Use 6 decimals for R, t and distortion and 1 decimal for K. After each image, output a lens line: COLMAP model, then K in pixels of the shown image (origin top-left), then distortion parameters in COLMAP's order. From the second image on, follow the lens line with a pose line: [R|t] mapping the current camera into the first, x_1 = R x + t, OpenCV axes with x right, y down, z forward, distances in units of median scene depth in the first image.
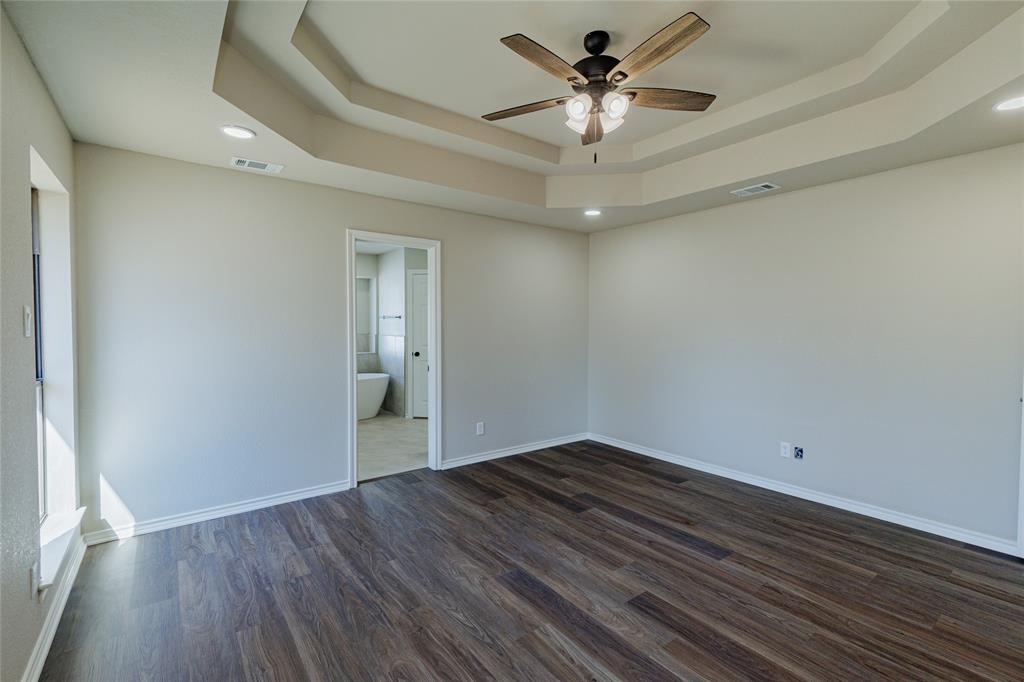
lens RADIAL K [[465.8, 0, 508.9], [0, 465.8, 332.8], [0, 0, 1]] dist [0.000414, -0.000290]
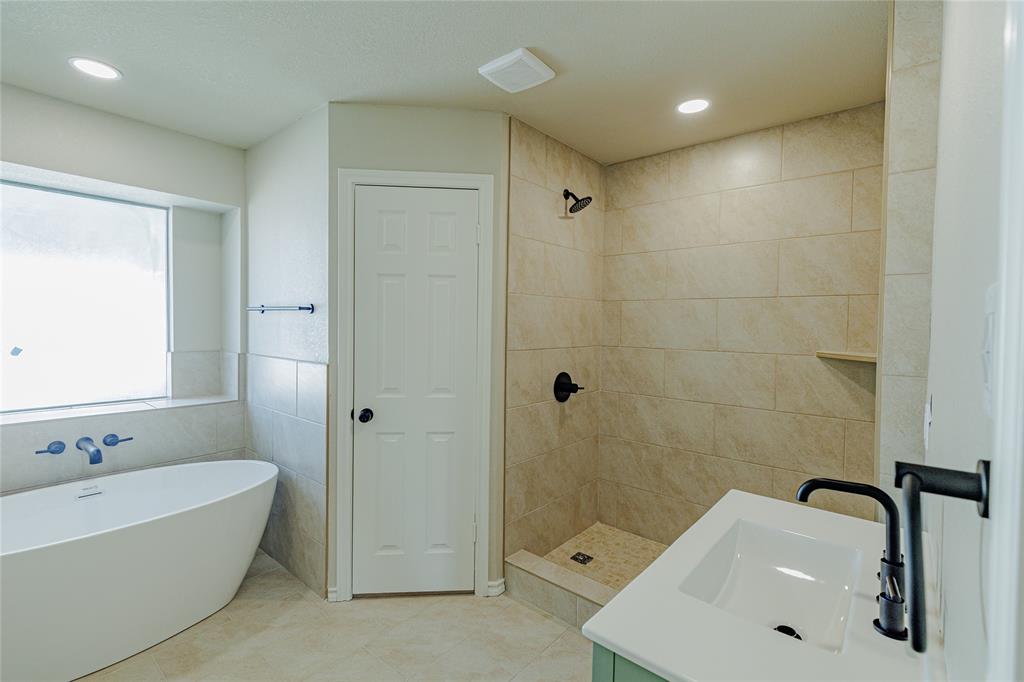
lens RADIAL K [[465.8, 0, 508.9], [0, 465.8, 332.8], [0, 0, 1]] dist [0.000414, -0.000290]
pose [[0.975798, 0.003865, 0.218640, -0.161027], [-0.003469, 0.999992, -0.002193, -0.014388], [-0.218647, 0.001382, 0.975803, 0.607125]]
